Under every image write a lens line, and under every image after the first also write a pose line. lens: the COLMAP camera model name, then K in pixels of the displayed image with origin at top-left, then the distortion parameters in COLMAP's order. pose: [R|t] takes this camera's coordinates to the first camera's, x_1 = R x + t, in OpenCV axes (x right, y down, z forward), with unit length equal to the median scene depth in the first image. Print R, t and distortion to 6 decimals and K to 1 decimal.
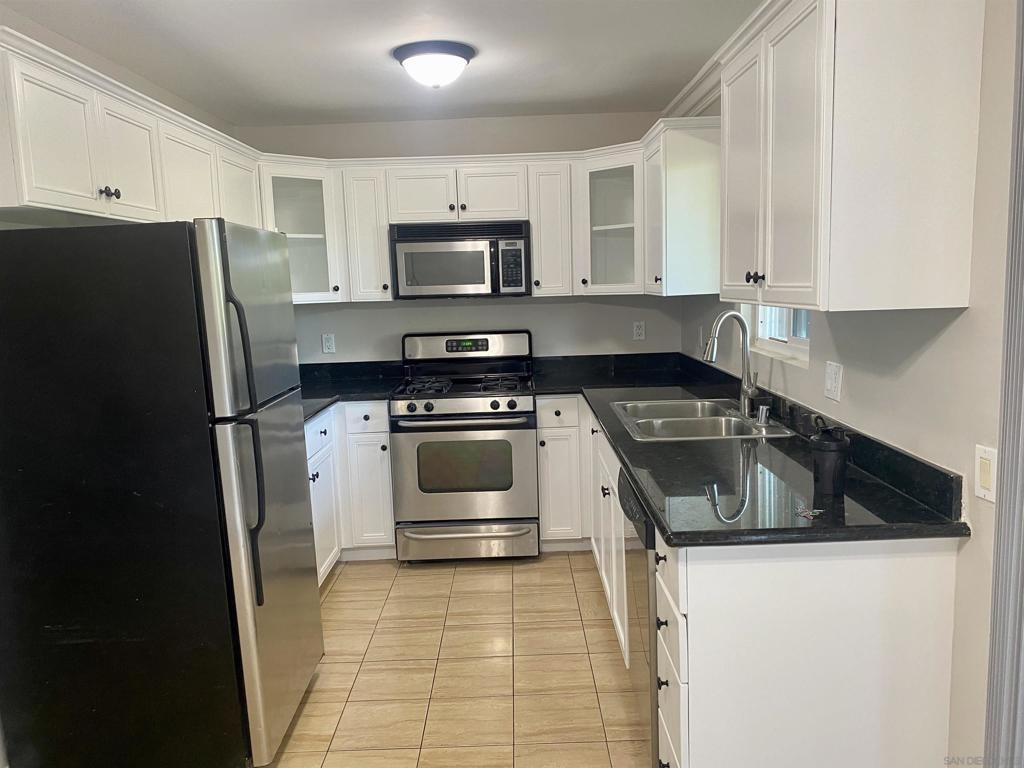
lens RADIAL K [[759.9, 0, 533.3], [0, 759.9, 386.1], [0, 0, 1]] dist [0.089313, -0.255048]
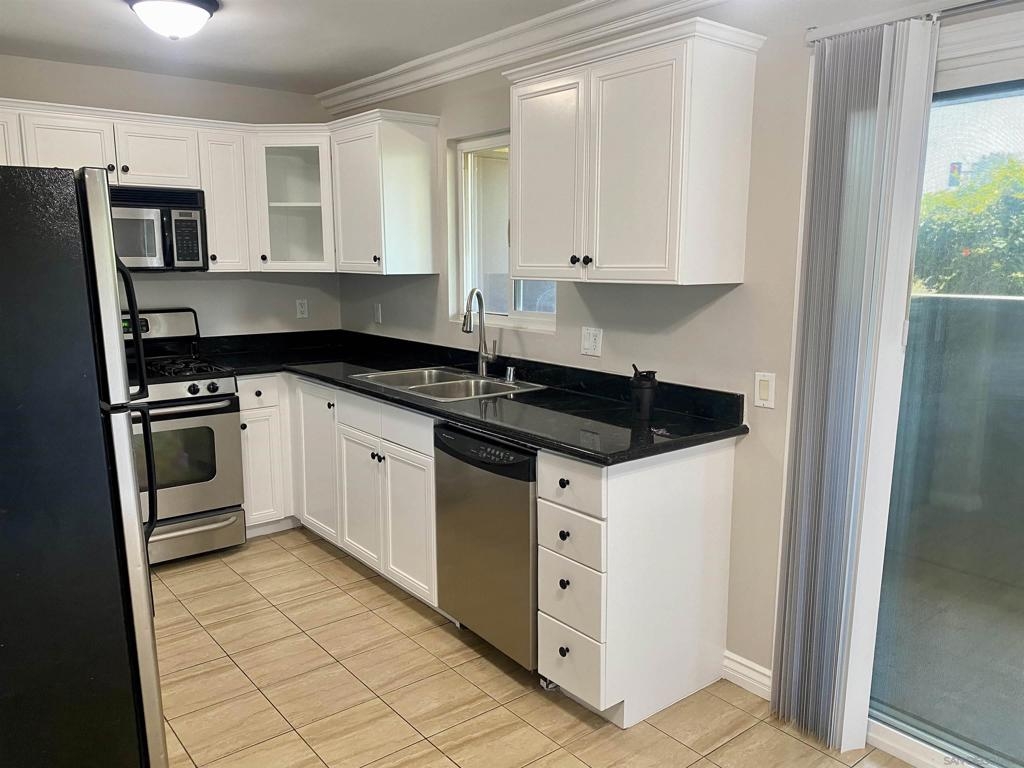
lens RADIAL K [[771.3, 0, 512.0], [0, 771.3, 384.0], [0, 0, 1]] dist [0.033744, -0.072268]
pose [[0.787041, -0.066171, 0.613342, -0.317316], [0.055912, 0.997790, 0.035901, 0.006412], [-0.614362, 0.006038, 0.789001, 0.025213]]
